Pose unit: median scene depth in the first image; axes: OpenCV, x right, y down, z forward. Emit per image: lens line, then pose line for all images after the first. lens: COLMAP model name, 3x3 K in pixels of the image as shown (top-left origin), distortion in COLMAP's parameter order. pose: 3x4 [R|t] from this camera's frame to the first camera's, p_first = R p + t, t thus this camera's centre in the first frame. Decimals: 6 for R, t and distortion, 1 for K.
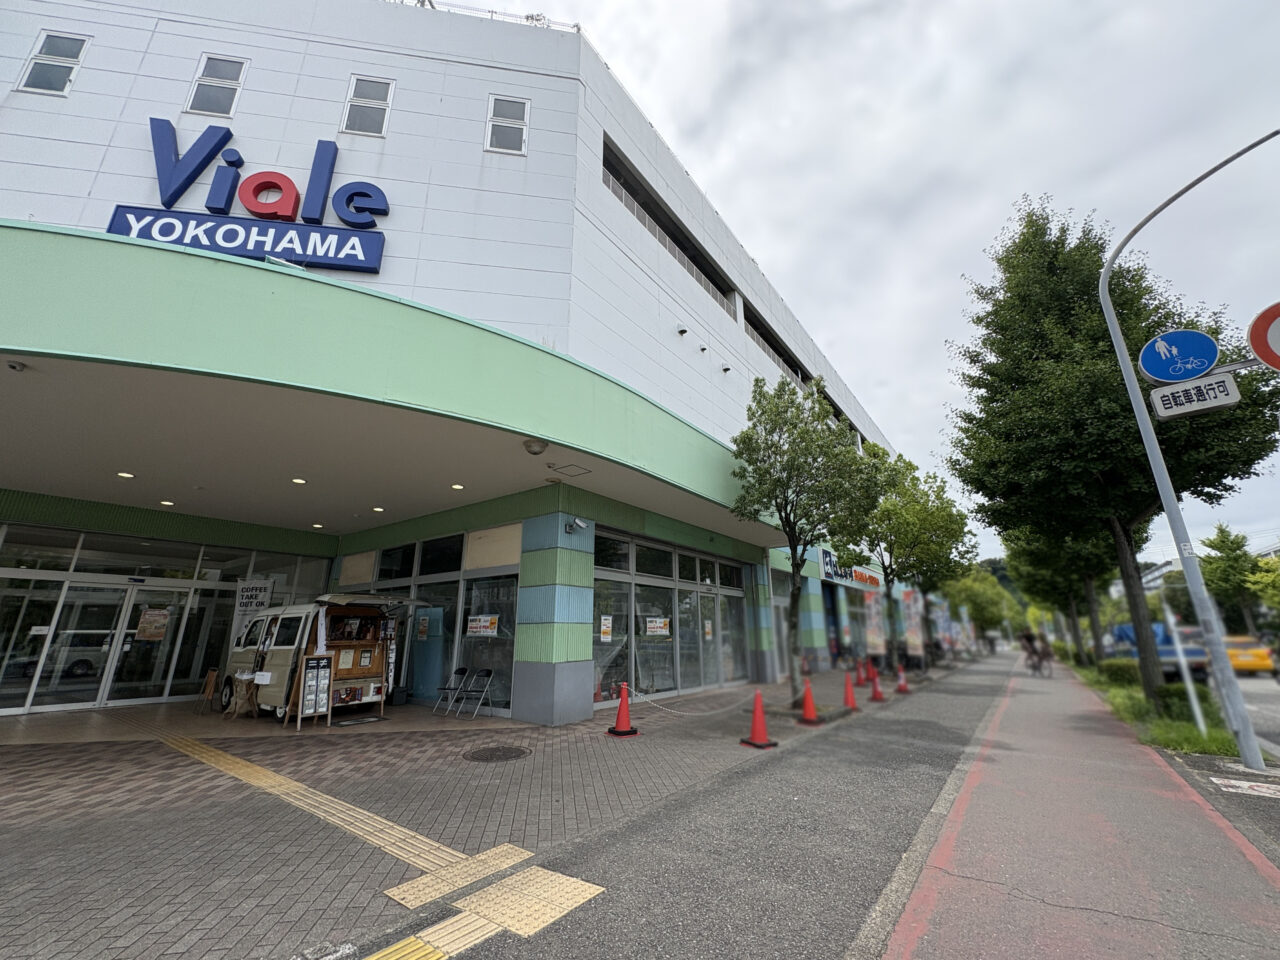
lens RADIAL K [[508.6, 0, 635.3], [0, 508.6, 477.7], [0, 0, 1]] dist [-0.002196, -0.000244]
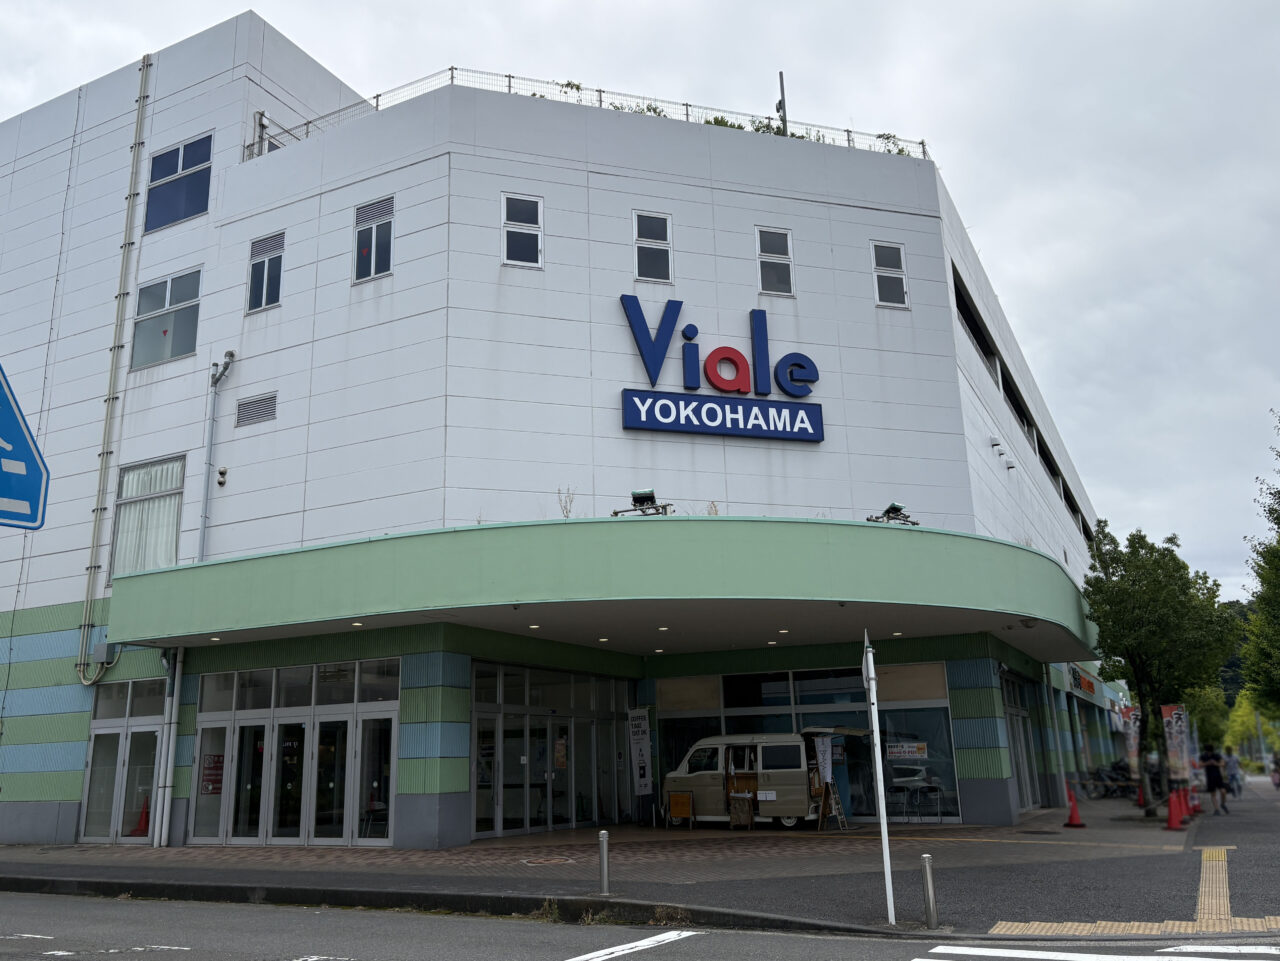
lens RADIAL K [[988.5, 0, 639.1], [0, 988.5, 483.5], [0, 0, 1]] dist [-0.000165, -0.001747]
pose [[0.992208, 0.022831, 0.122483, -1.188408], [-0.026540, 0.999235, 0.028737, -0.369176], [-0.121733, -0.031764, 0.992055, -1.151278]]
